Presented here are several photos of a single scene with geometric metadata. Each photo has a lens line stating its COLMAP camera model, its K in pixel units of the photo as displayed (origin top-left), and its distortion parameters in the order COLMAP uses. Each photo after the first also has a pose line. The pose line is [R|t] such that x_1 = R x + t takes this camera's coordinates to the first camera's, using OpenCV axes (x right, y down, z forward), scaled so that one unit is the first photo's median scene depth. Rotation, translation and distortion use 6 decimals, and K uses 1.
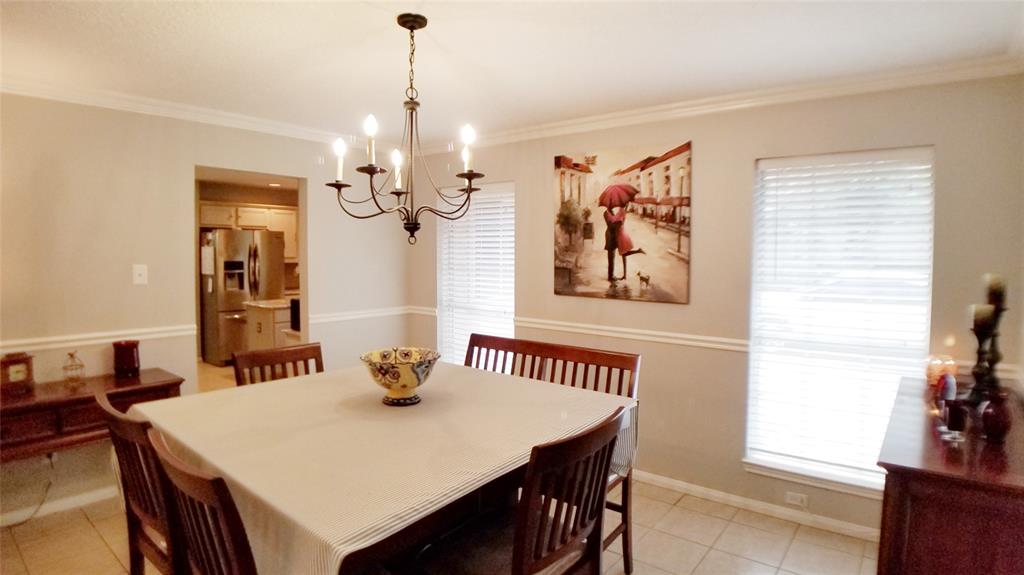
lens RADIAL K [[539.4, 0, 514.4], [0, 539.4, 276.8], [0, 0, 1]] dist [-0.080068, 0.004793]
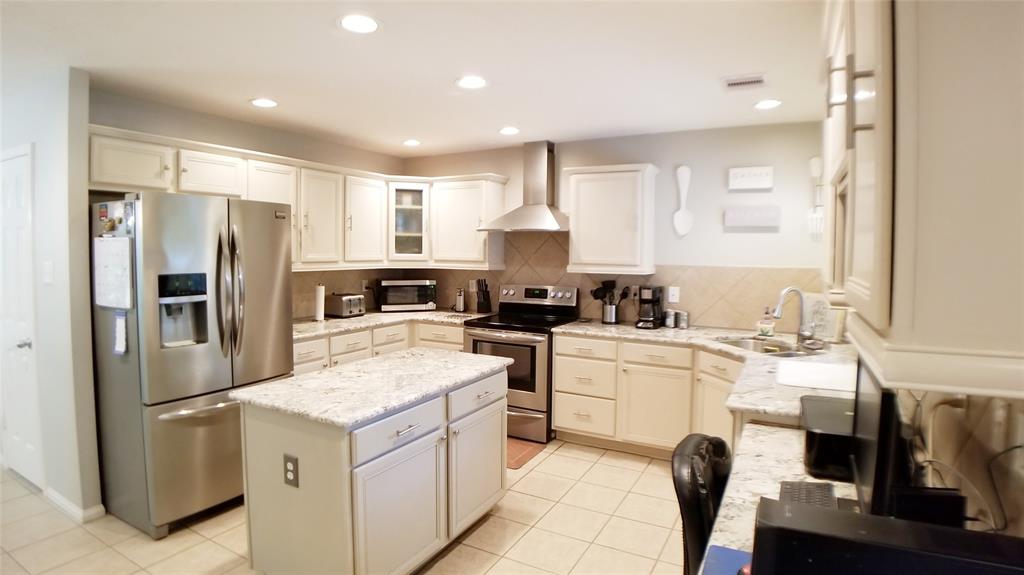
lens RADIAL K [[539.4, 0, 508.4], [0, 539.4, 286.3], [0, 0, 1]] dist [-0.080068, 0.004793]
pose [[0.985712, -0.005622, 0.168343, -0.347709], [0.001233, 0.999657, 0.026160, -0.029834], [-0.168432, -0.025579, 0.985381, 0.555280]]
